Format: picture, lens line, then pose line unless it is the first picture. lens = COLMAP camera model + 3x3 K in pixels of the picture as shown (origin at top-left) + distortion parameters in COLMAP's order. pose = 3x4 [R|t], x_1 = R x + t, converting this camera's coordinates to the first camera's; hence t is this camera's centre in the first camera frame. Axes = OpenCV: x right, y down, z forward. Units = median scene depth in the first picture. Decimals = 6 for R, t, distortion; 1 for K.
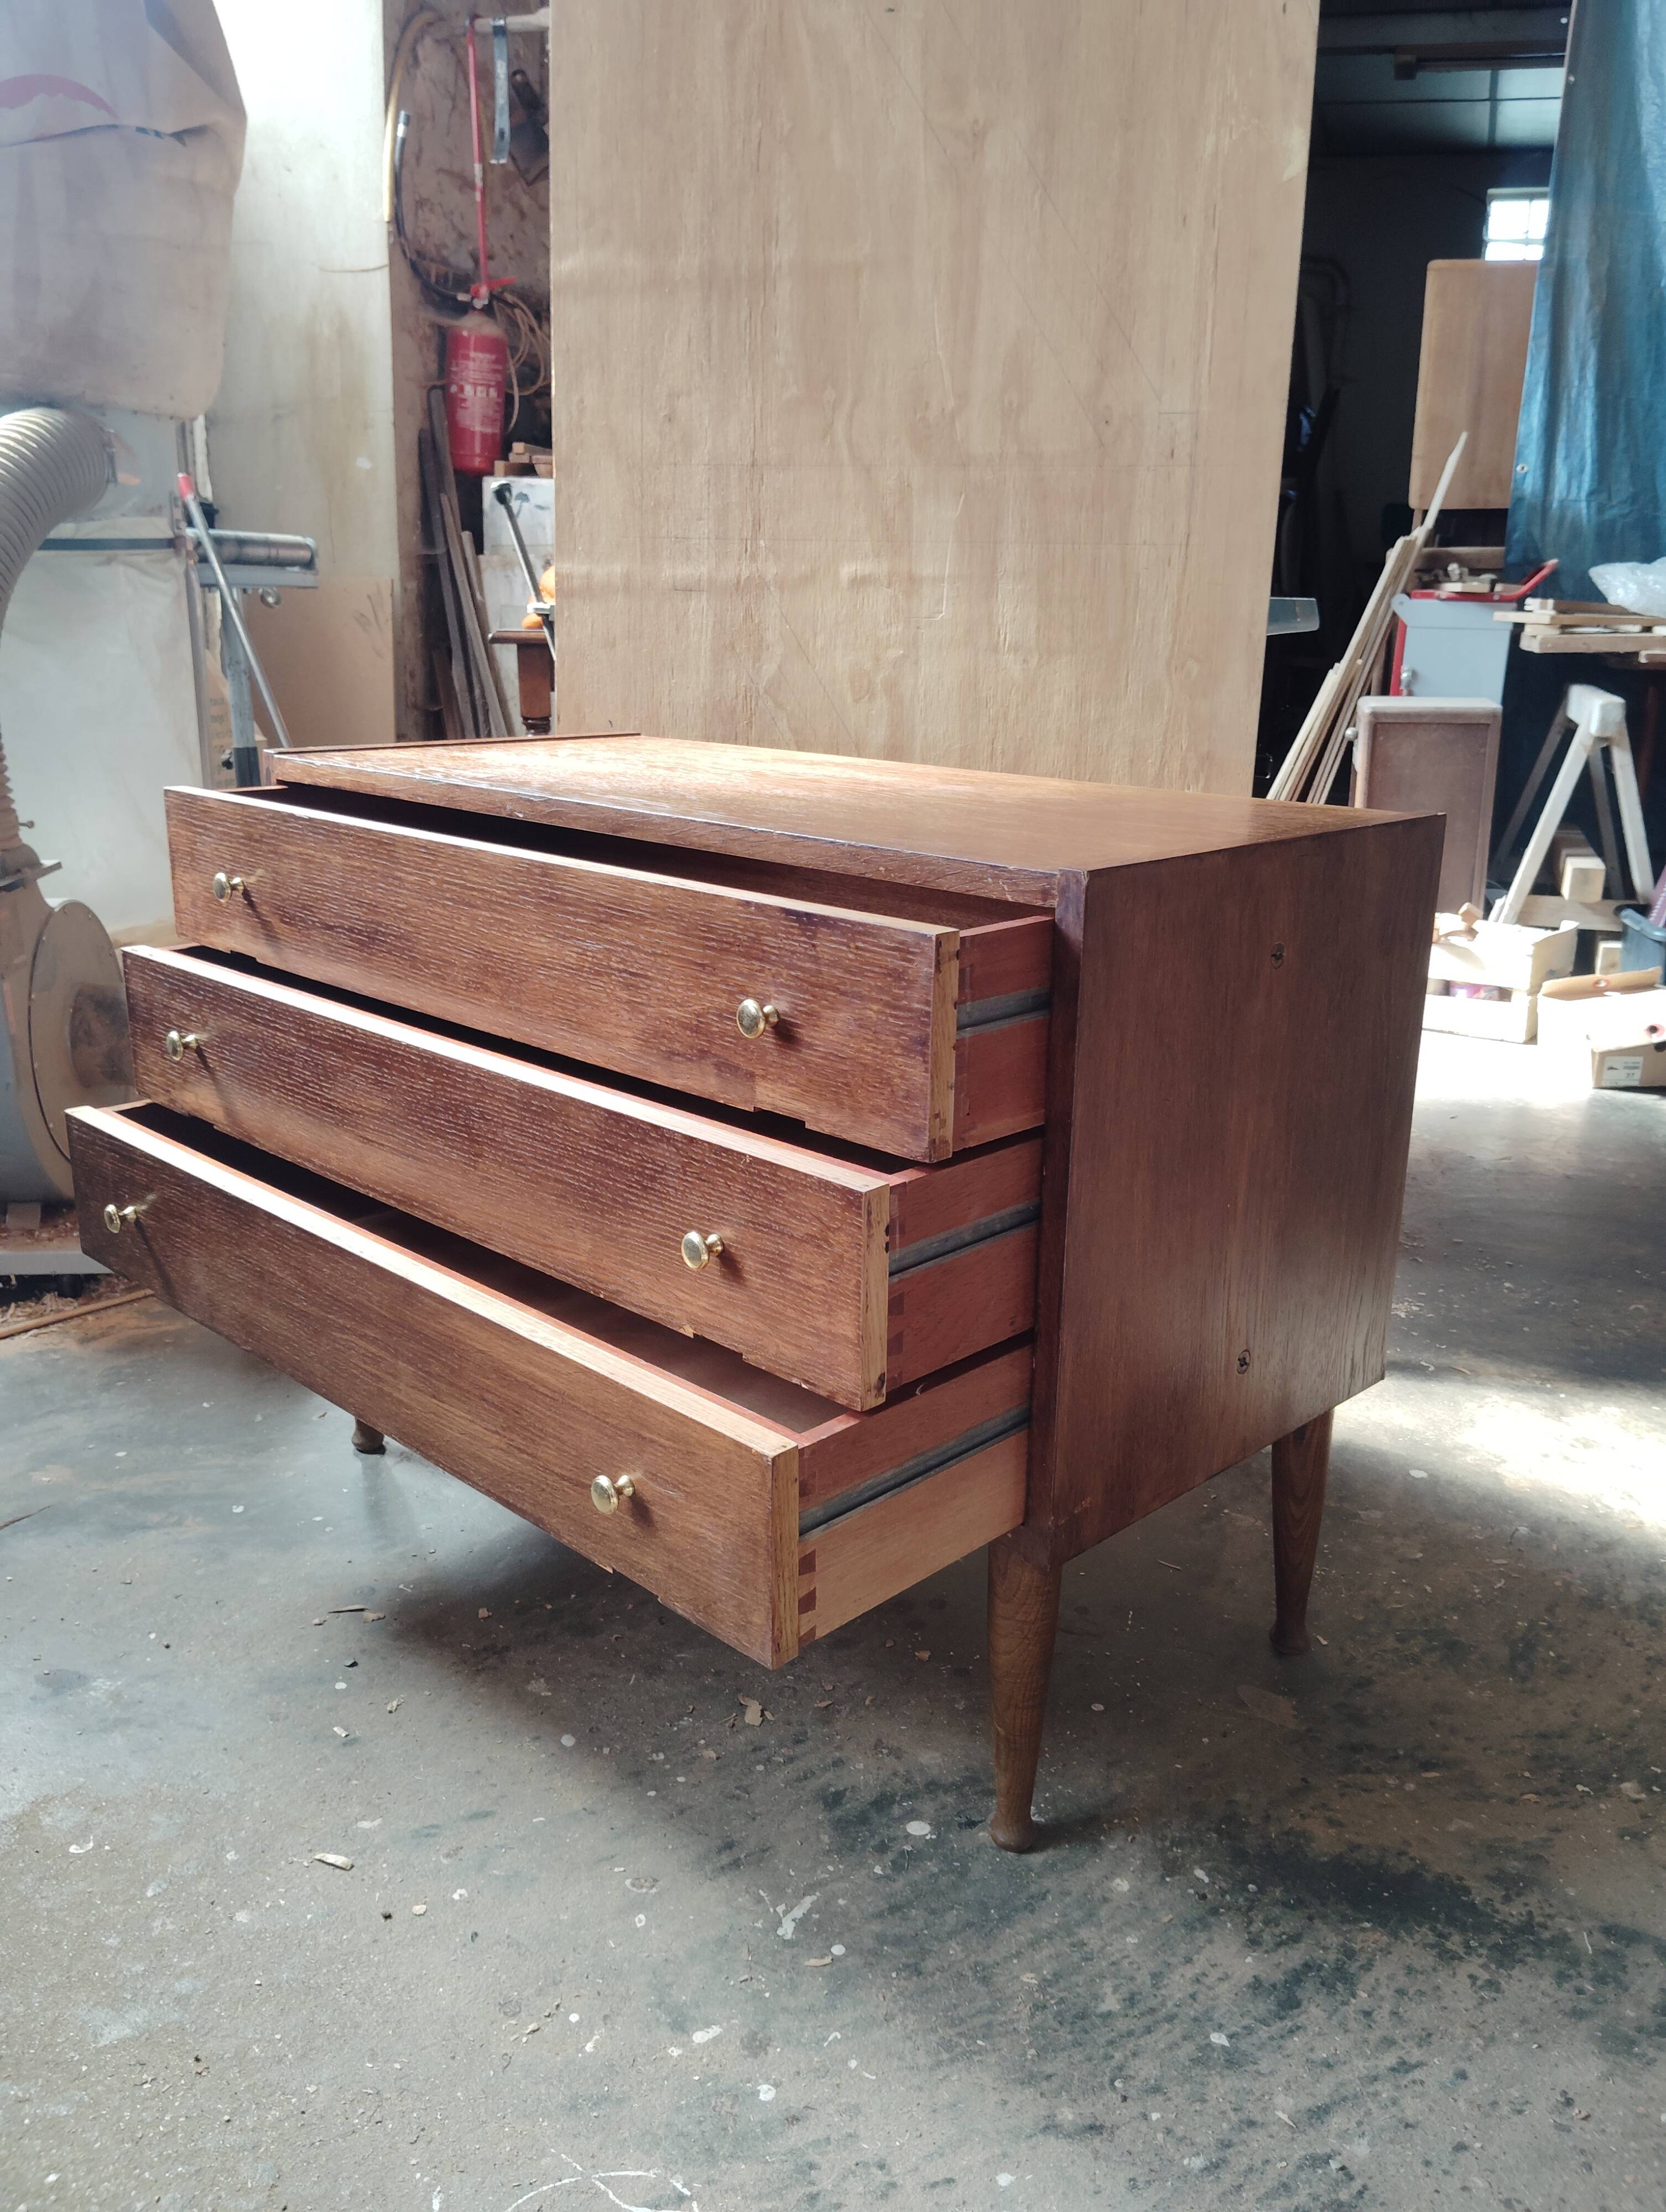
lens RADIAL K [[1801.9, 0, 826.2], [0, 1801.9, 1102.9], [0, 0, 1]] dist [0.076419, -0.169035]
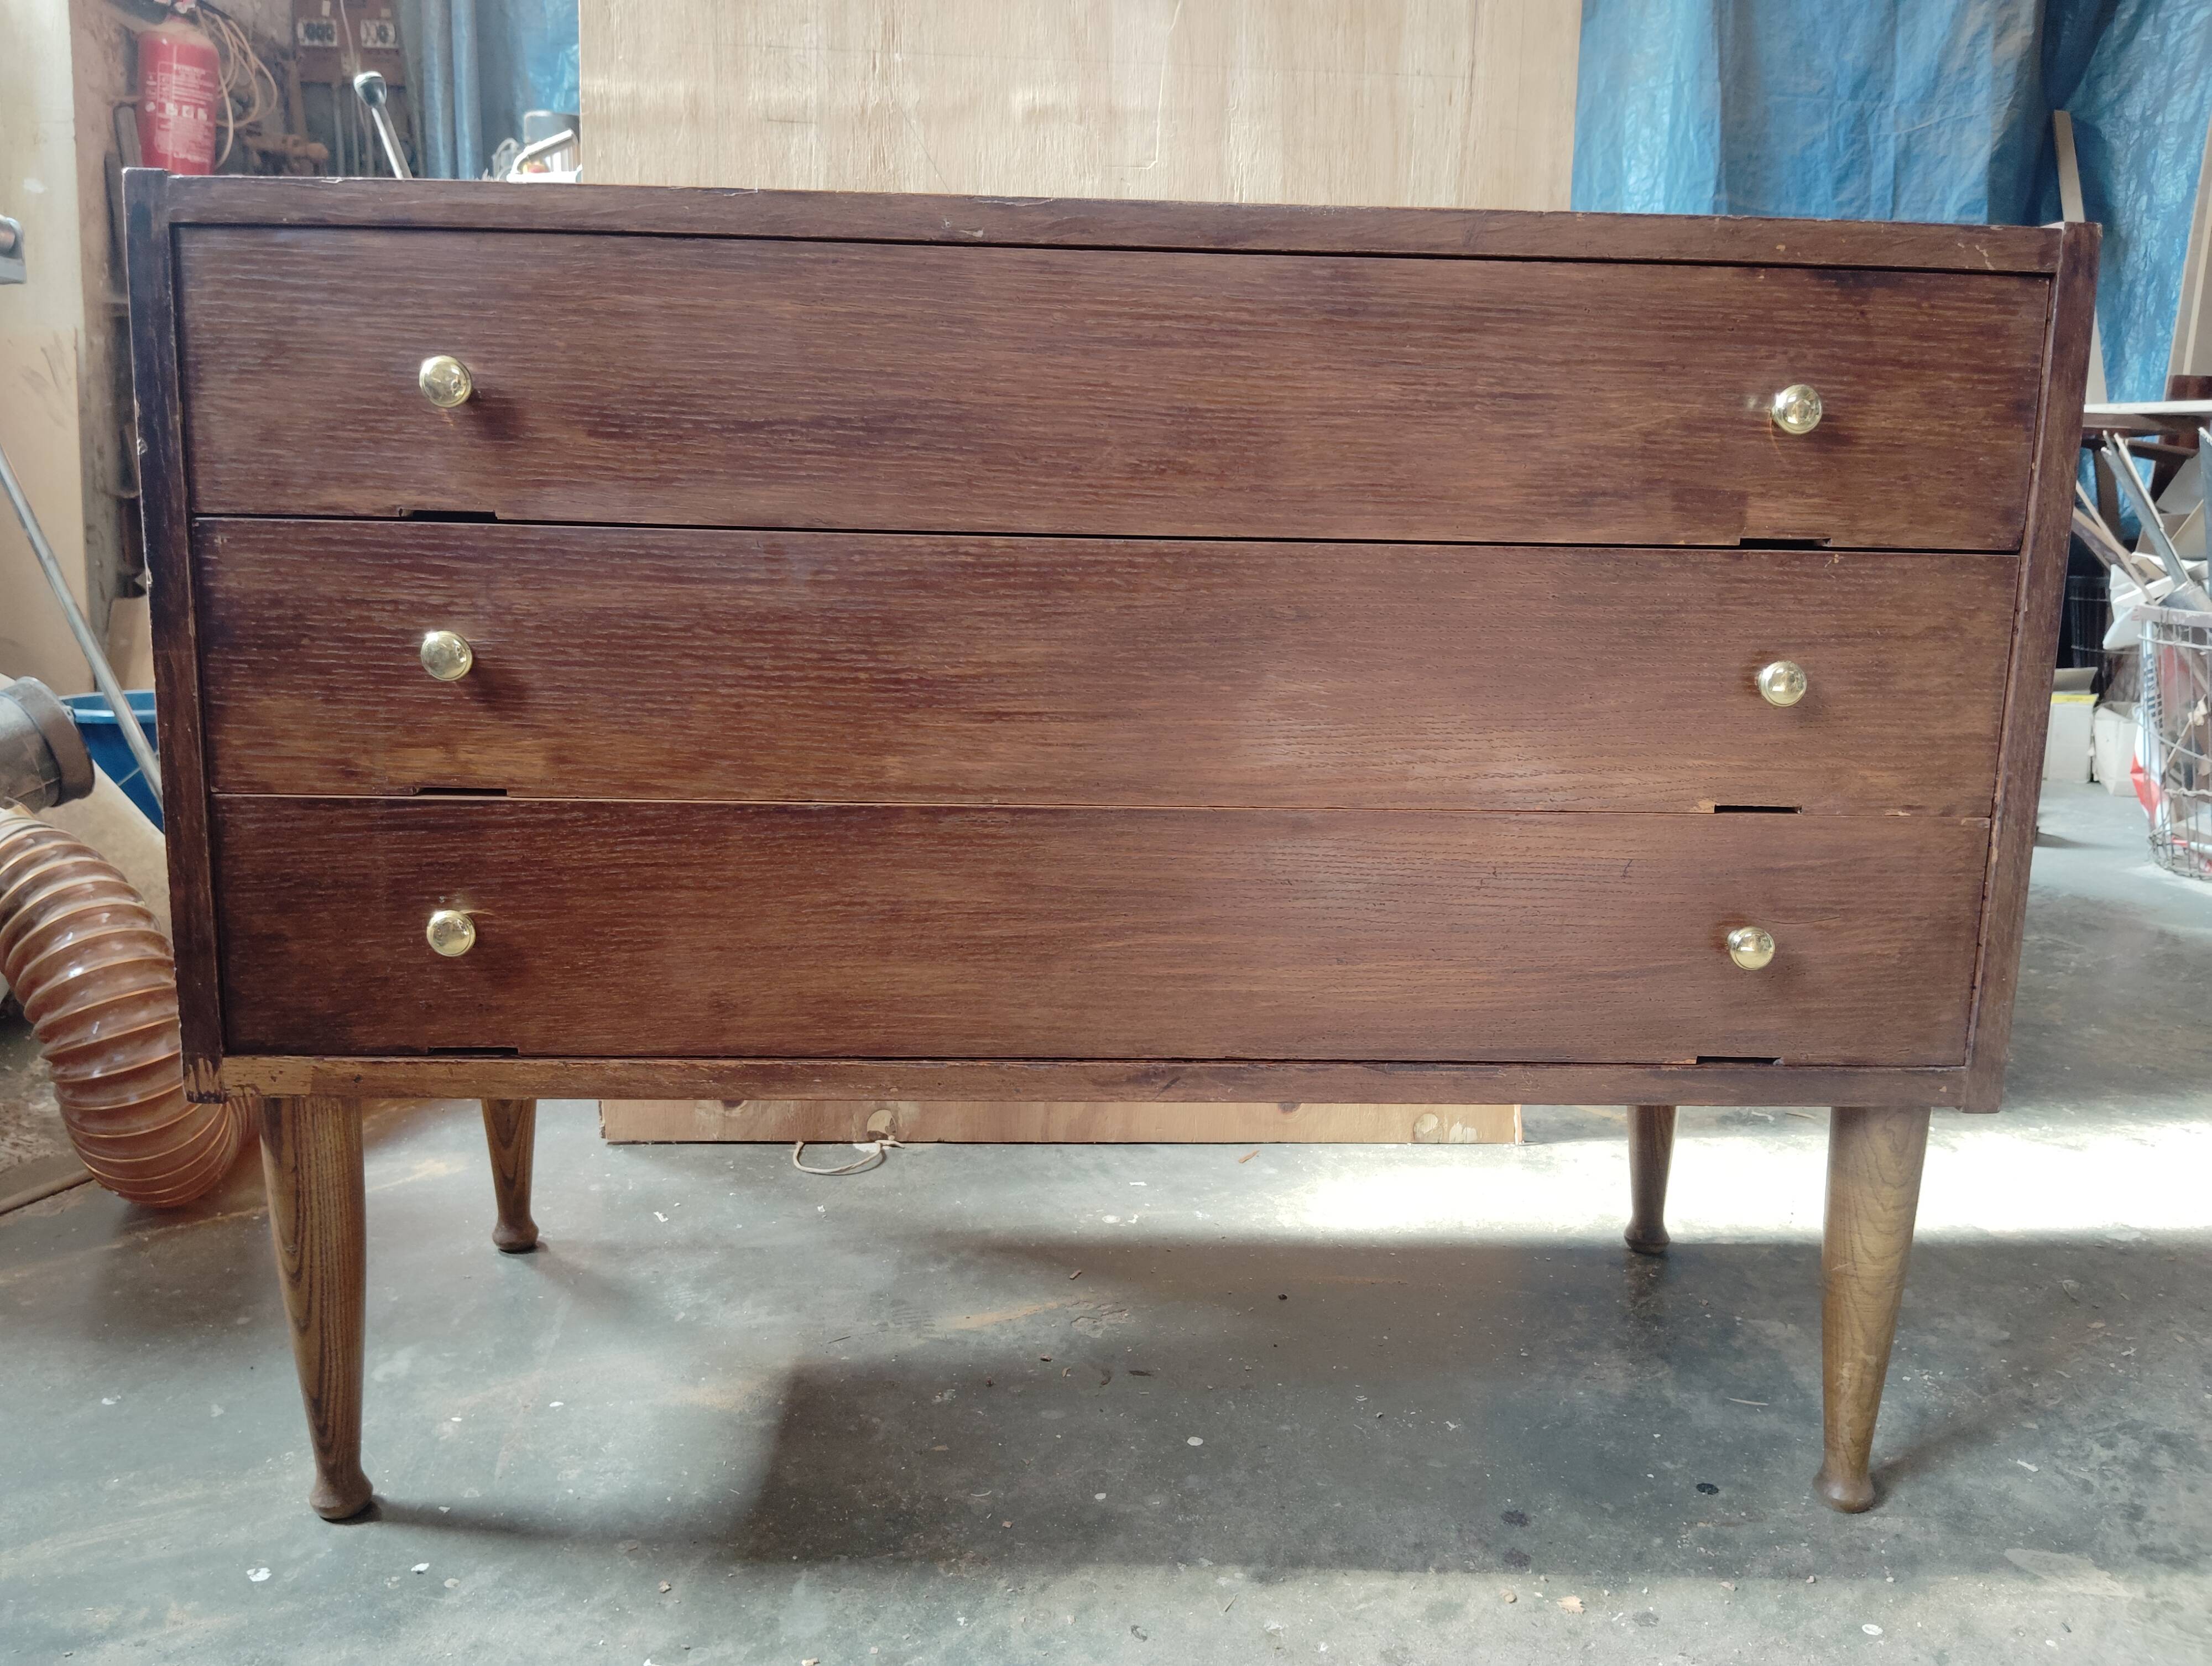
lens RADIAL K [[1813.7, 0, 1115.2], [0, 1813.7, 832.7], [0, 0, 1]] dist [0.067387, -0.156315]
pose [[0.940923, -0.057463, 0.333709, -0.279287], [0.086570, 0.993567, -0.073004, 0.072439], [-0.327368, 0.097580, 0.939845, 0.424748]]
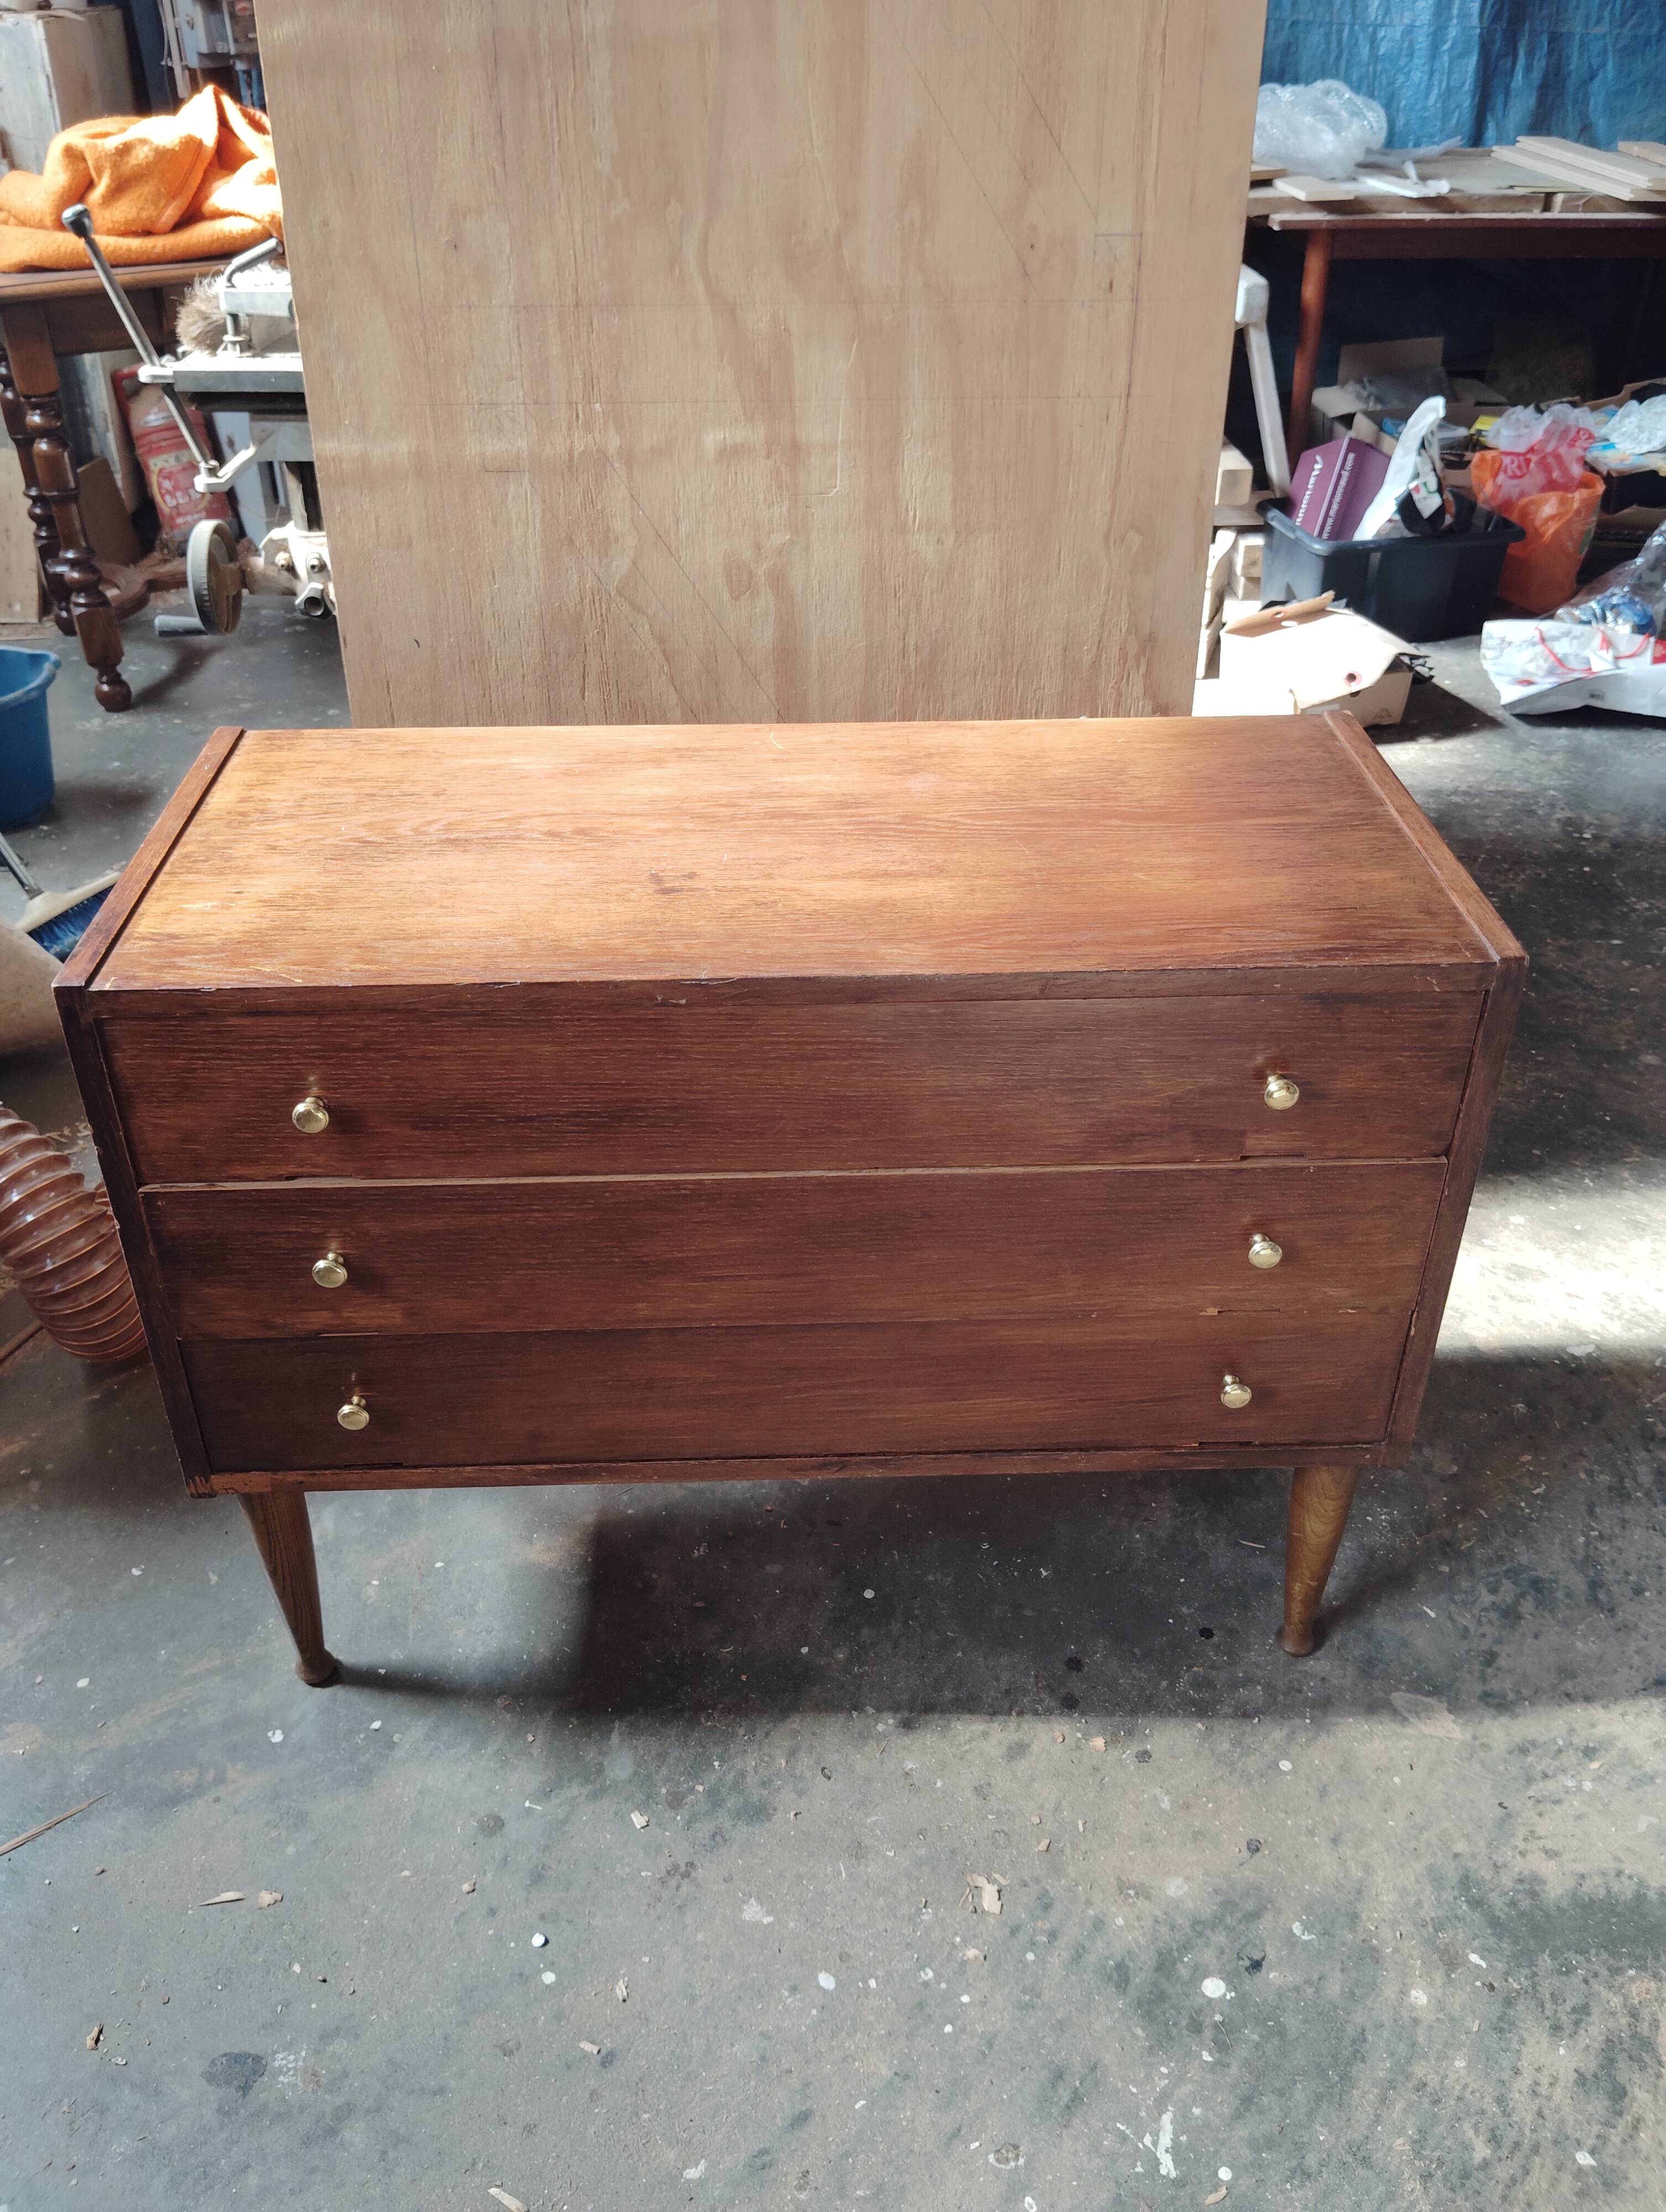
lens RADIAL K [[1813.7, 0, 824.0], [0, 1813.7, 1106.5], [0, 0, 1]] dist [0.067387, -0.156315]
pose [[0.945284, -0.194870, 0.261656, -0.273134], [0.107682, 0.943429, 0.313604, -0.342806], [-0.307965, -0.268269, 0.912792, 0.223088]]
